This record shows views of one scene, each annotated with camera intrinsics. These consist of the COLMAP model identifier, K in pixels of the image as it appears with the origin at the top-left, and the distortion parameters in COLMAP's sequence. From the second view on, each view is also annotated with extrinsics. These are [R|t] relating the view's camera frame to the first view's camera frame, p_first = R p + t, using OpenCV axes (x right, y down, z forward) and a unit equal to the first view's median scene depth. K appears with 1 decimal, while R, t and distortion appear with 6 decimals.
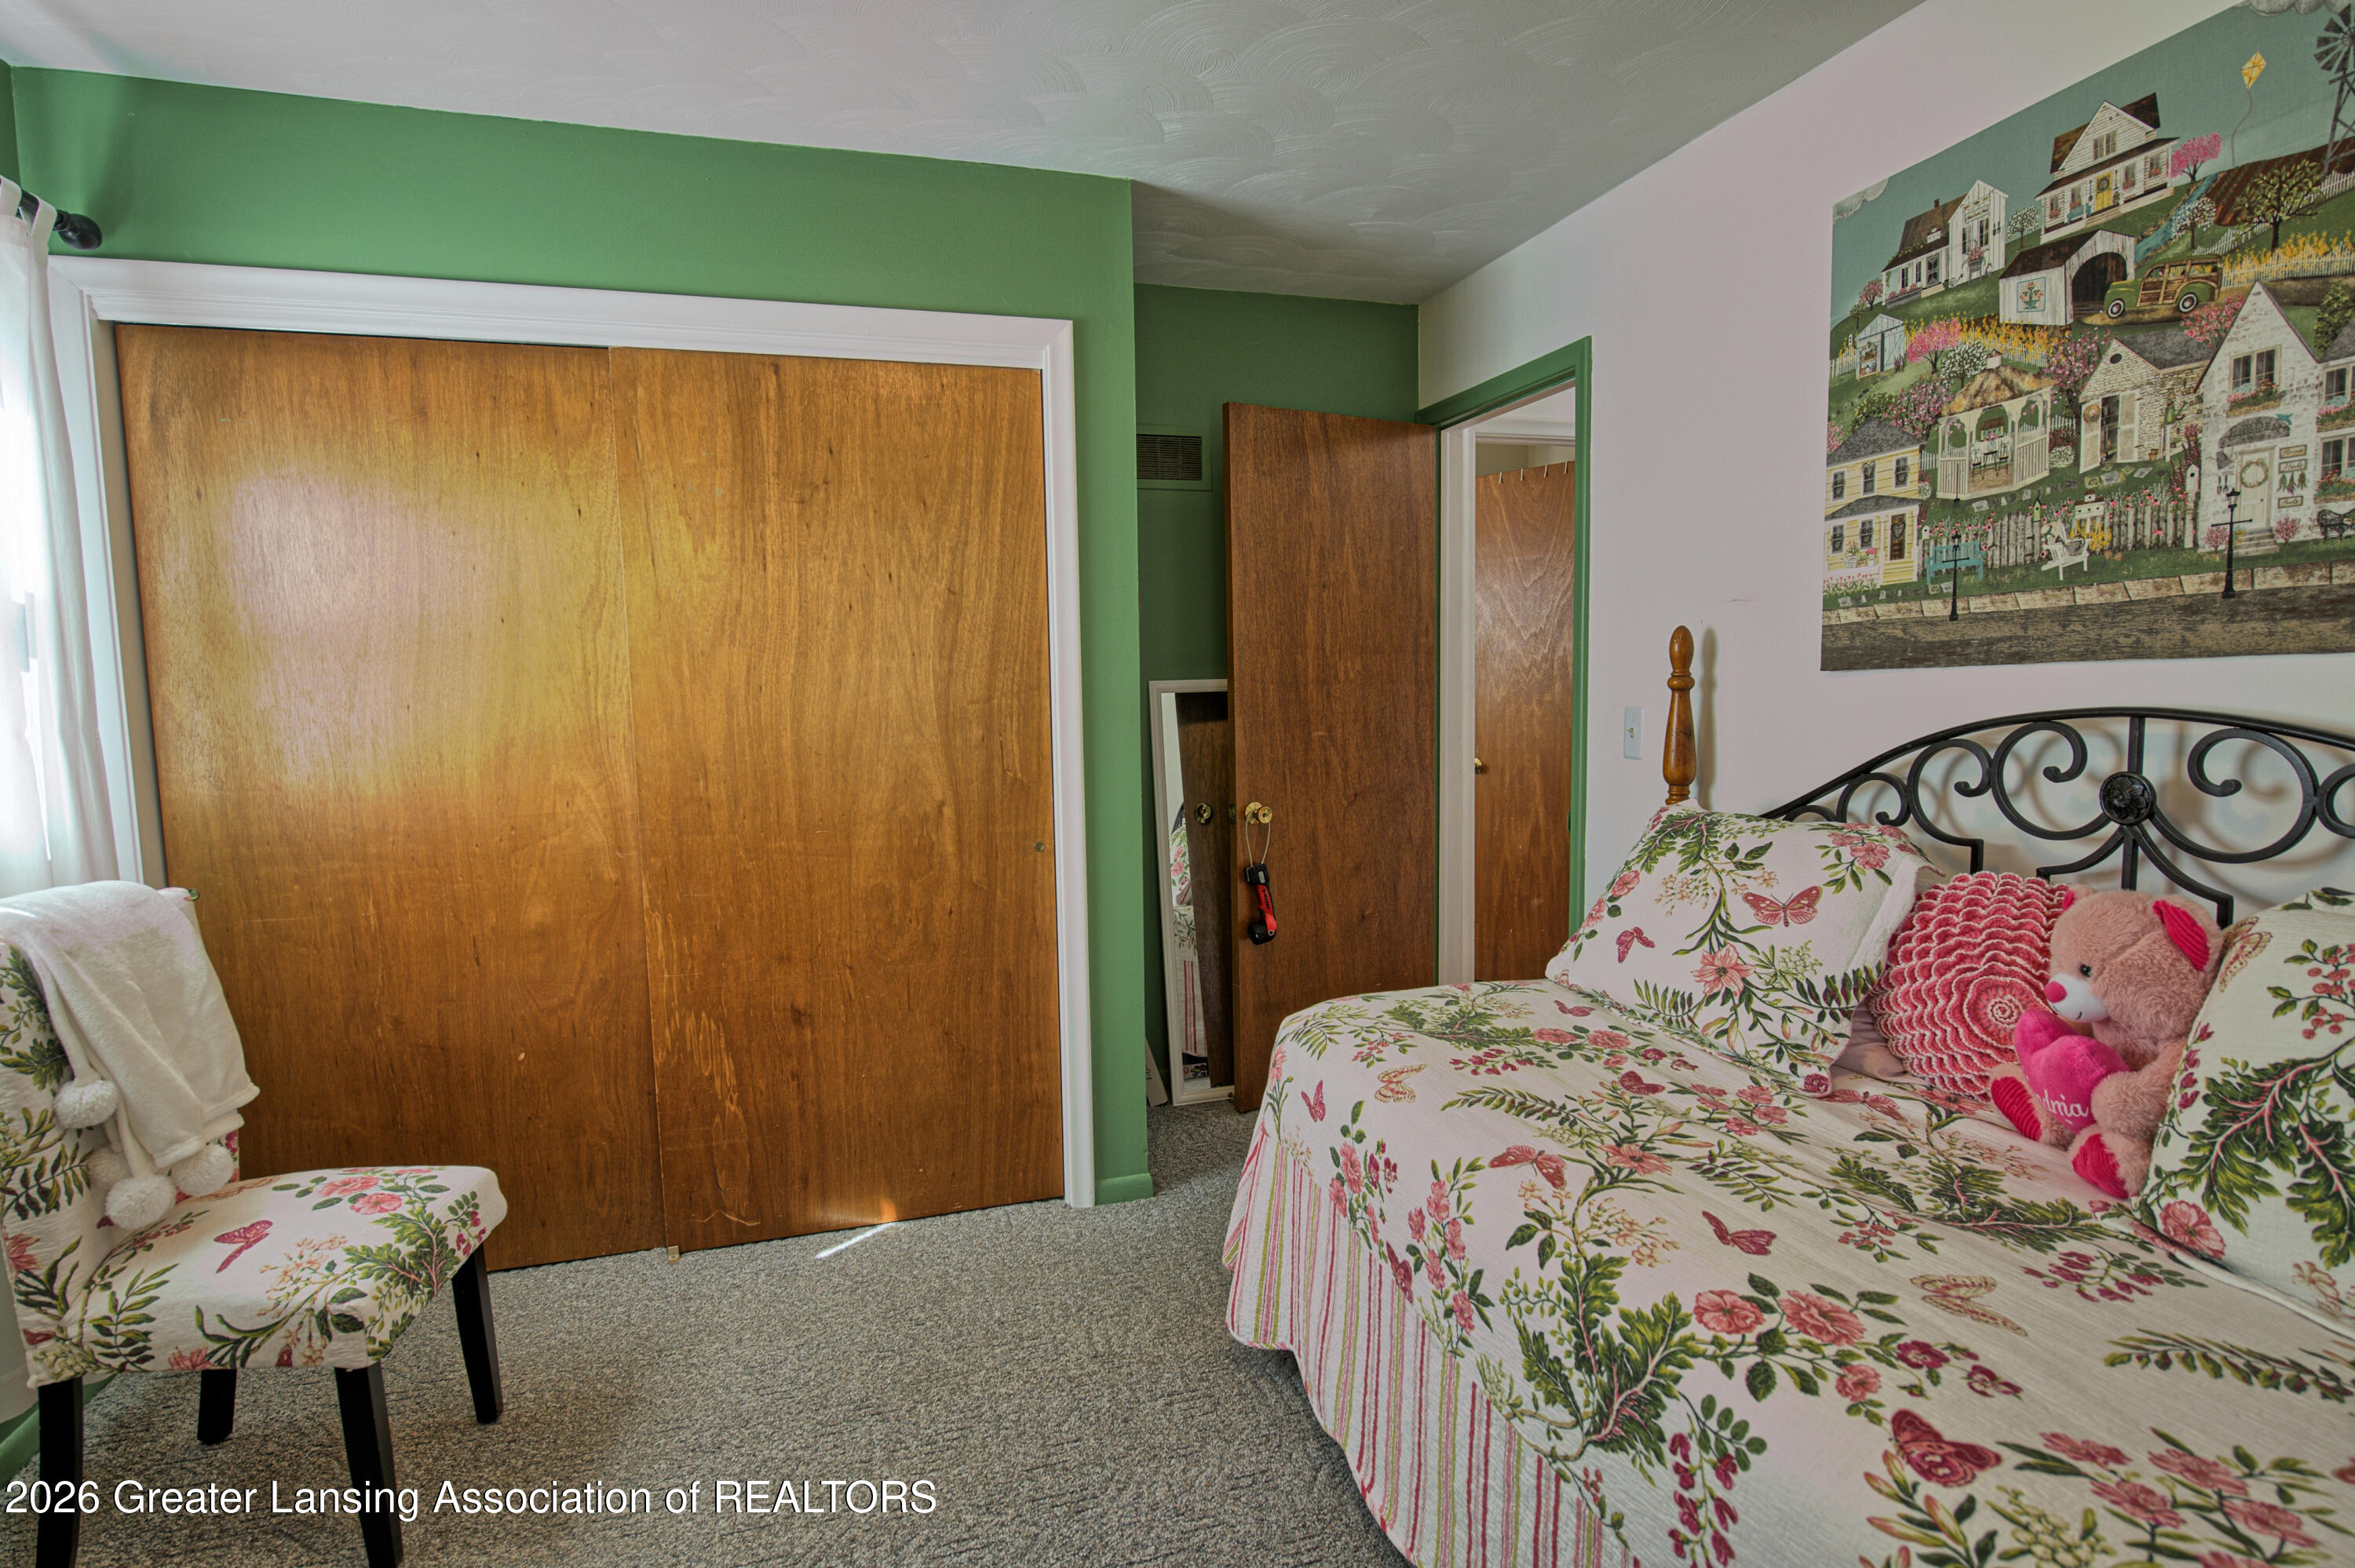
lens RADIAL K [[1195.7, 0, 1183.4], [0, 1195.7, 782.0], [0, 0, 1]] dist [-0.005135, -0.001955]
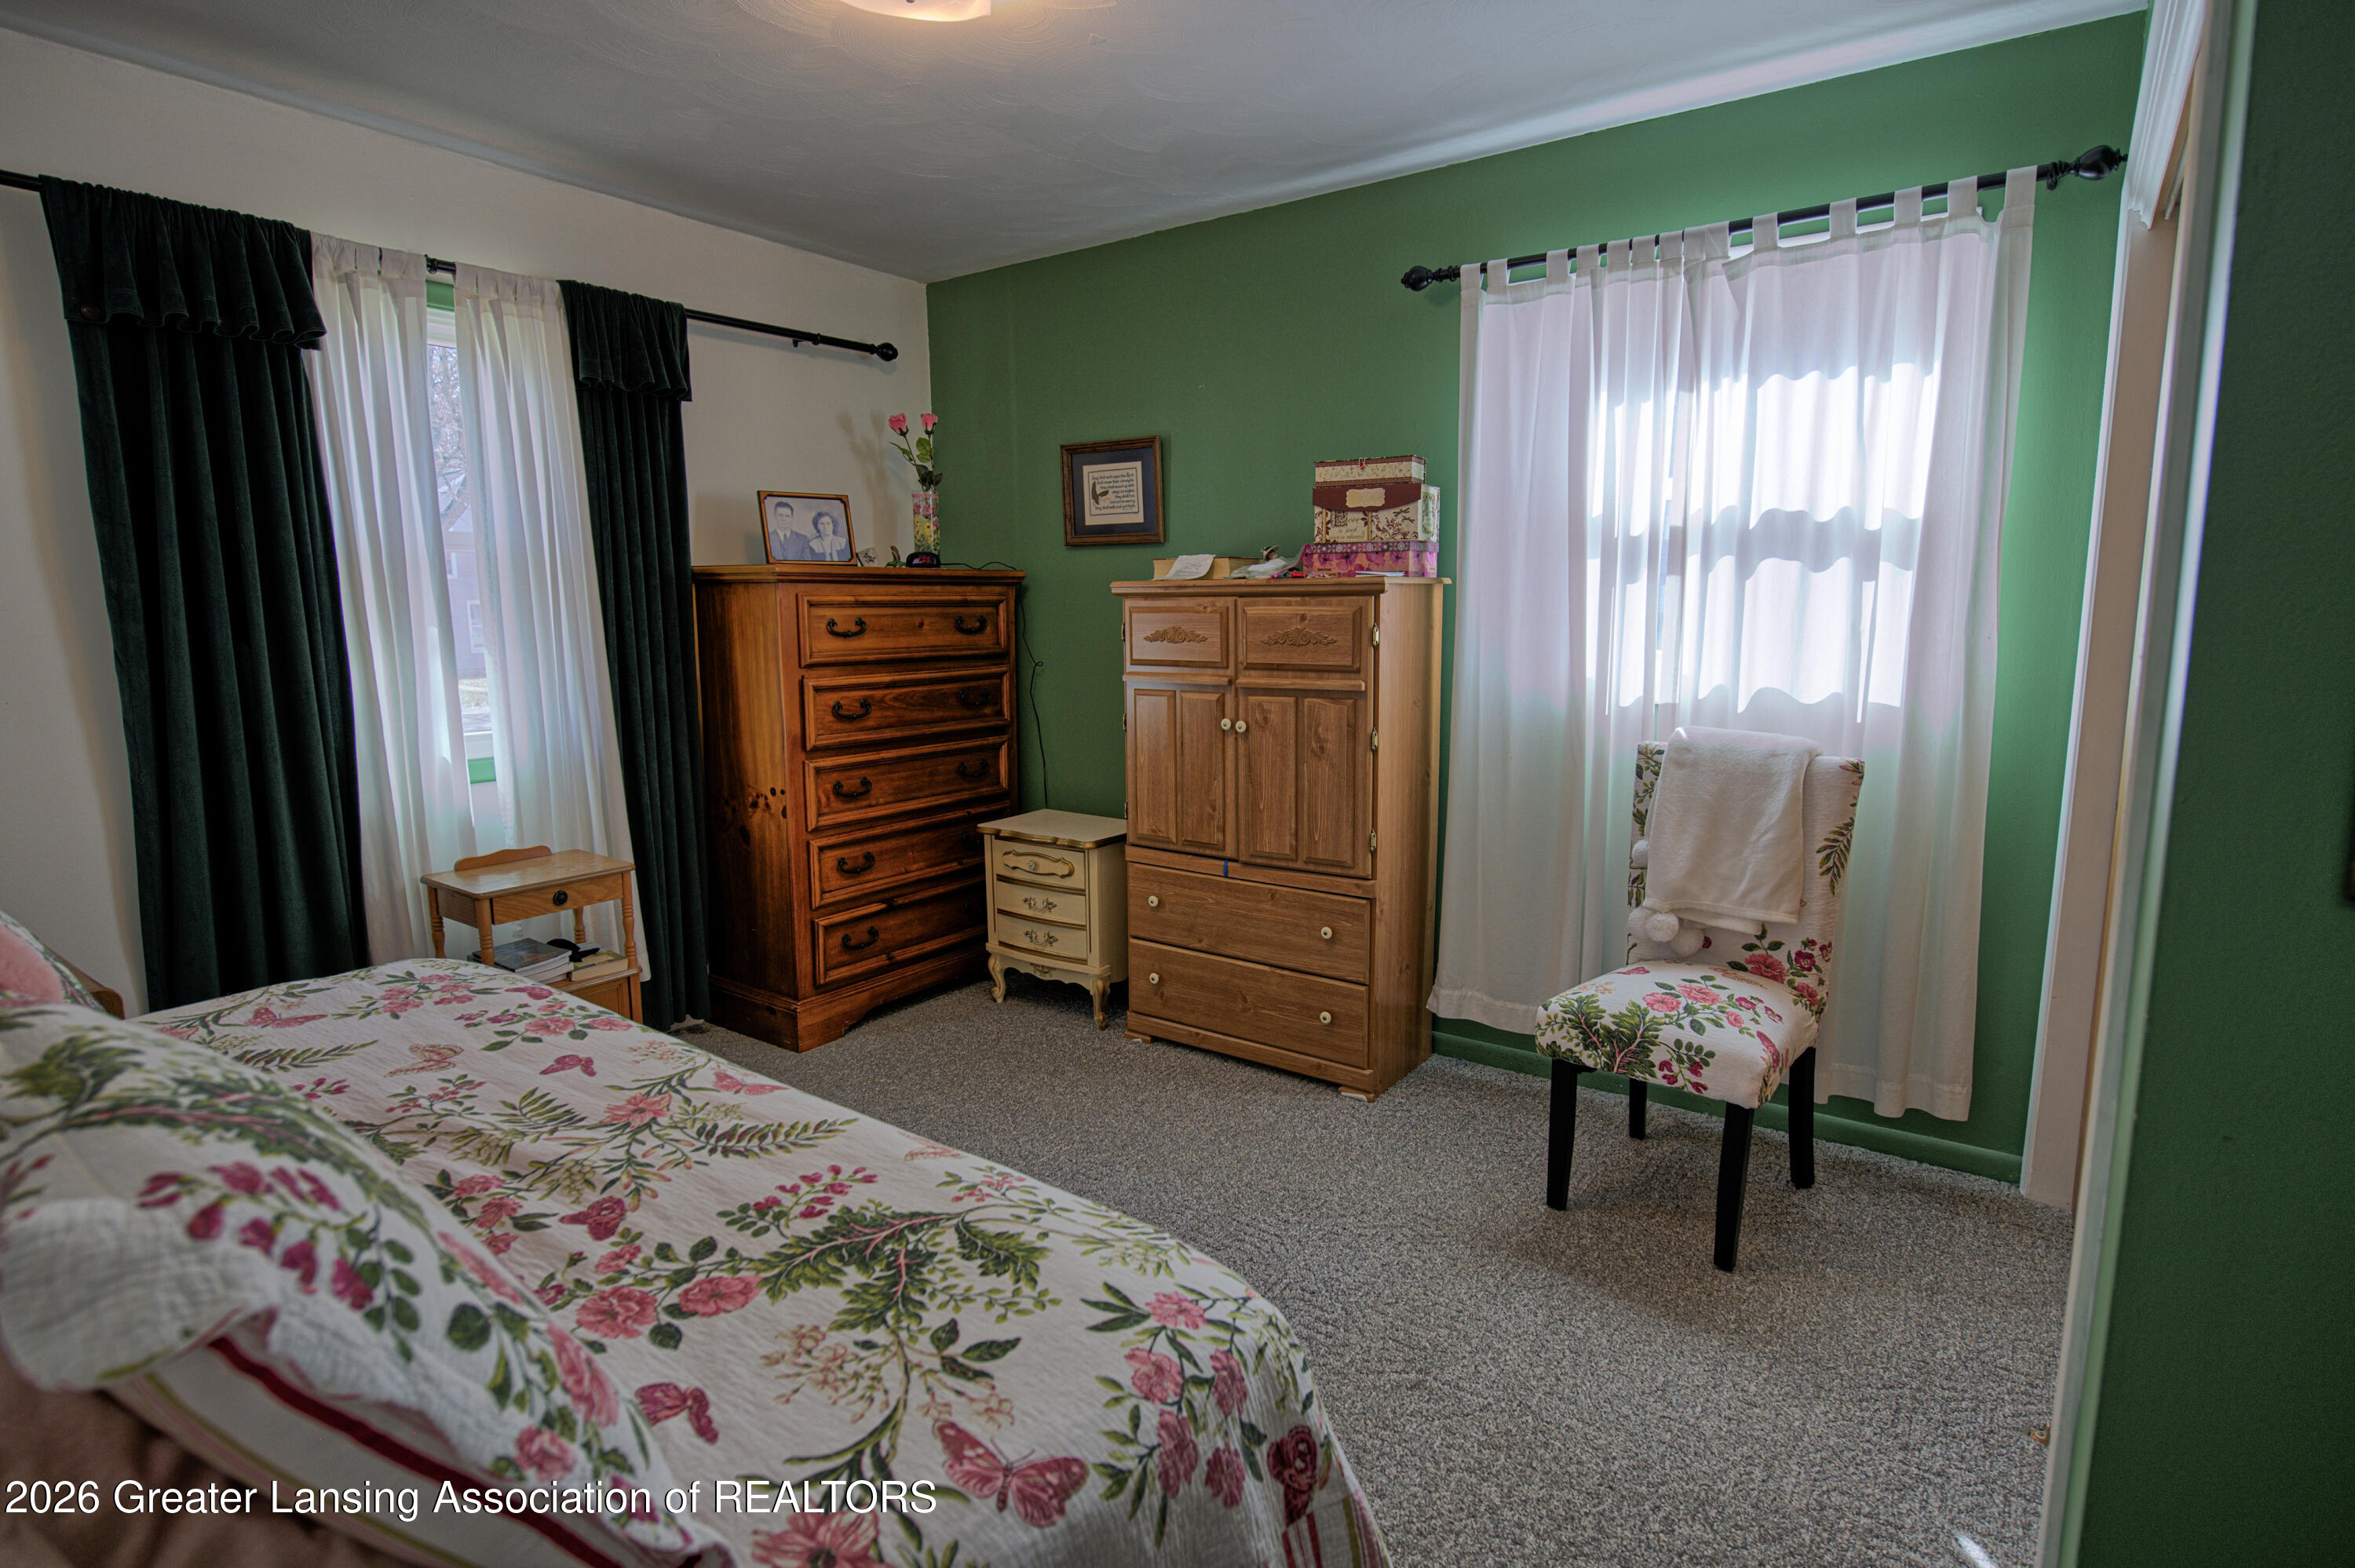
lens RADIAL K [[1195.7, 0, 1183.4], [0, 1195.7, 782.0], [0, 0, 1]] dist [-0.005135, -0.001955]
pose [[-0.791876, 0.112058, -0.600313, 0.539499], [-0.039521, 0.971556, 0.233488, -0.177121], [0.609402, 0.208618, -0.764923, 1.817960]]
